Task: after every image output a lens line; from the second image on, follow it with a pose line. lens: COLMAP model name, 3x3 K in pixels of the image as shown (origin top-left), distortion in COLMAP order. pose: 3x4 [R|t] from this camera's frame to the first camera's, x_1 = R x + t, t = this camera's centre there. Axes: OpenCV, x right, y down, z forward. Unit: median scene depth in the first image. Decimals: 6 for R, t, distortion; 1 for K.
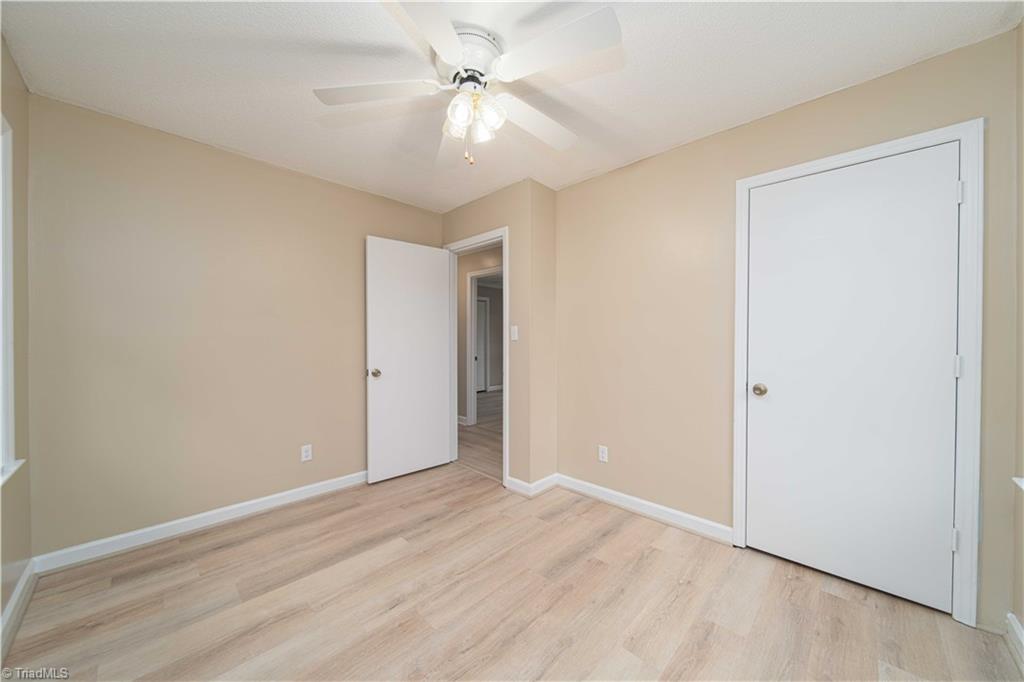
lens RADIAL K [[365.0, 0, 515.0], [0, 365.0, 340.8], [0, 0, 1]] dist [-0.000264, -0.000250]
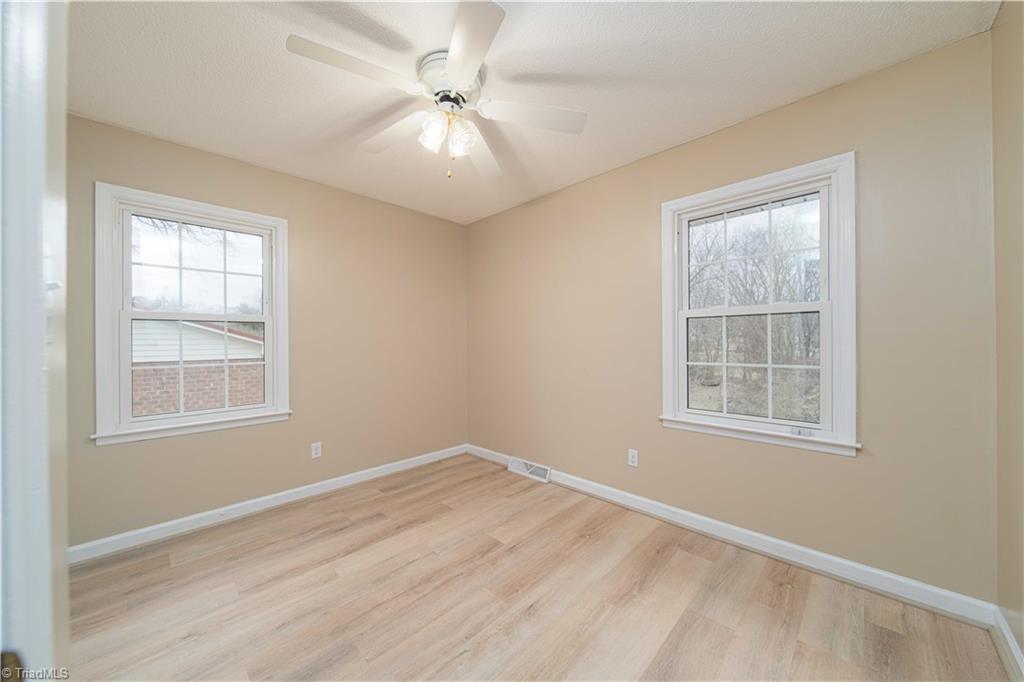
lens RADIAL K [[365.0, 0, 515.0], [0, 365.0, 340.8], [0, 0, 1]] dist [-0.000264, -0.000250]
pose [[-0.999900, 0.009430, 0.010571, -0.317628], [0.009441, 0.999955, 0.001024, 0.000313], [-0.010561, 0.001124, -0.999944, 2.064498]]
